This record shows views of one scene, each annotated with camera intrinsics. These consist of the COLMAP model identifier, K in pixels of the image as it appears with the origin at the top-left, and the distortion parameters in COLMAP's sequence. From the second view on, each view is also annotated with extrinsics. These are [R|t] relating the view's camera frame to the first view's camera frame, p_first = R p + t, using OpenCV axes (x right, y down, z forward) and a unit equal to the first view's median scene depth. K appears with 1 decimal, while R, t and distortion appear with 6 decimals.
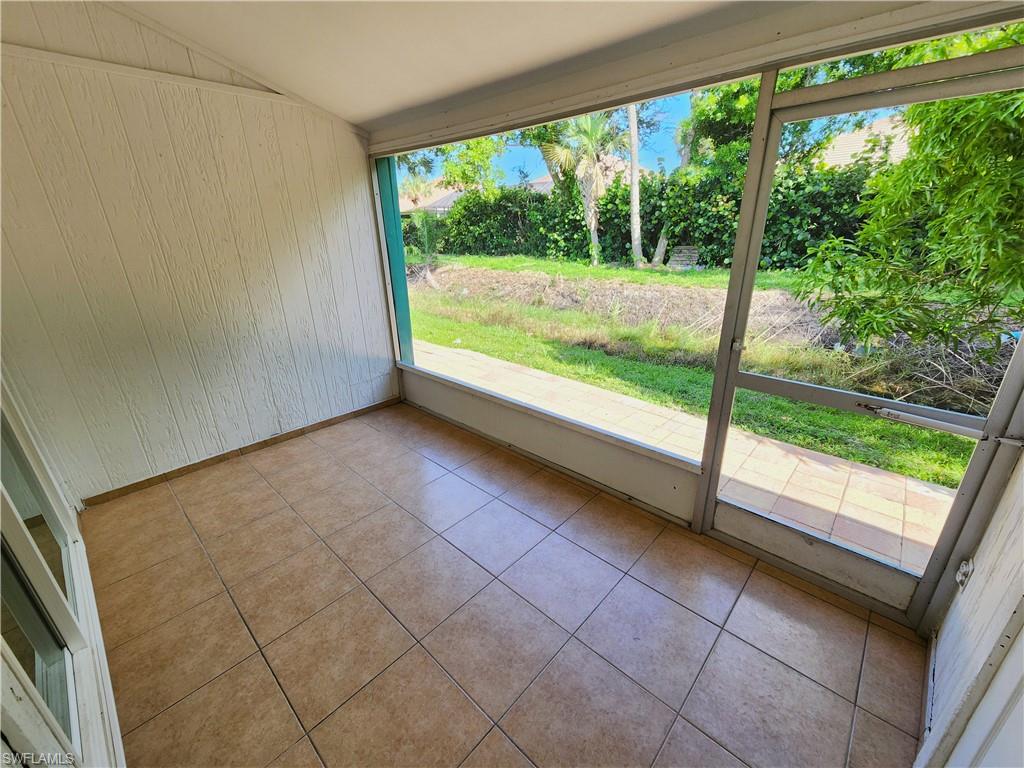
lens RADIAL K [[421.4, 0, 508.6], [0, 421.4, 374.2], [0, 0, 1]] dist [0.003107, -0.000438]
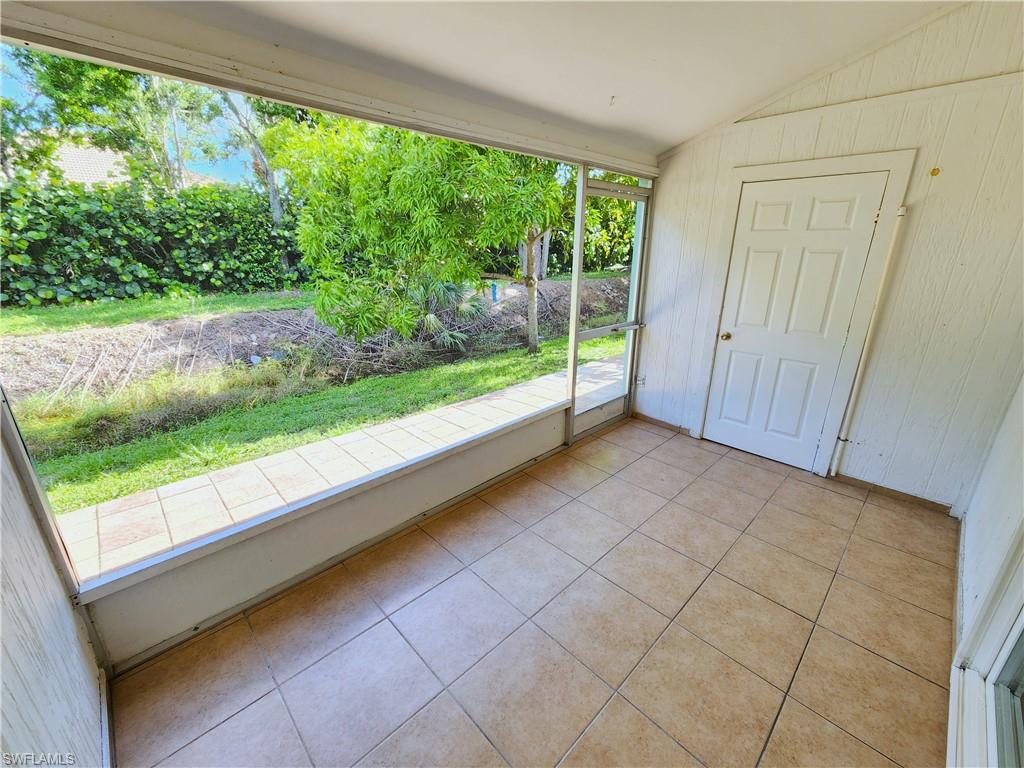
lens RADIAL K [[421.4, 0, 508.7], [0, 421.4, 382.8], [0, 0, 1]] dist [0.003107, -0.000438]
pose [[0.057268, -0.298644, 0.952645, -1.107732], [0.328533, 0.906703, 0.264492, -0.359624], [-0.942755, 0.297829, 0.150040, 1.042939]]
